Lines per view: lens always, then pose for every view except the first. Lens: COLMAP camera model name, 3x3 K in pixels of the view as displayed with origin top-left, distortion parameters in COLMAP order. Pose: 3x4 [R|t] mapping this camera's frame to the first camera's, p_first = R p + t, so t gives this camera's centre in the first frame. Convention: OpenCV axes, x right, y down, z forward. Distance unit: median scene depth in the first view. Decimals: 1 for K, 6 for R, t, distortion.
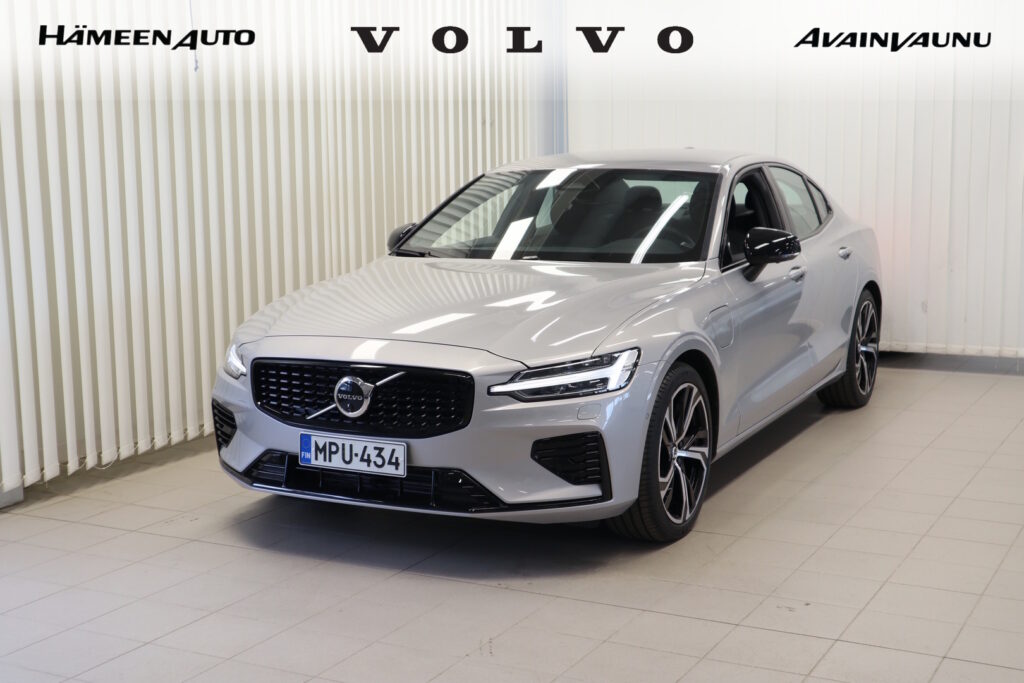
lens RADIAL K [[1376.8, 0, 512.0], [0, 1376.8, 341.5], [0, 0, 1]] dist [0.024375, -0.031566]
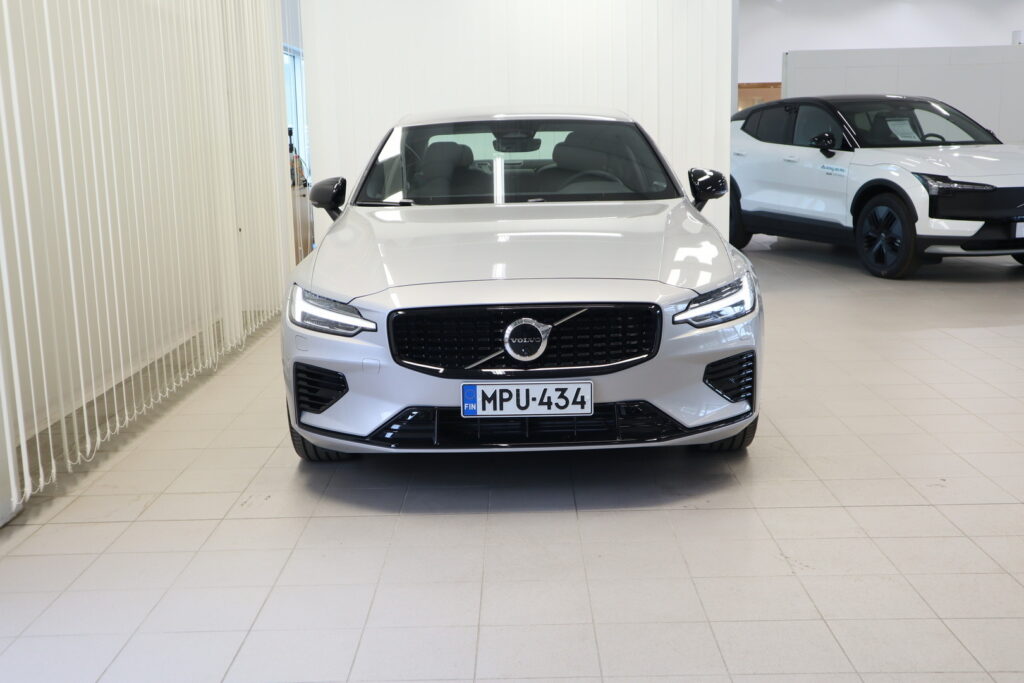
lens RADIAL K [[1191.5, 0, 512.0], [0, 1191.5, 341.5], [0, 0, 1]] dist [0.005916, 0.008925]
pose [[0.881679, -0.088946, 0.463391, -0.513901], [0.075017, 0.996005, 0.048447, -0.000107], [-0.465849, -0.007952, 0.884828, 0.264009]]
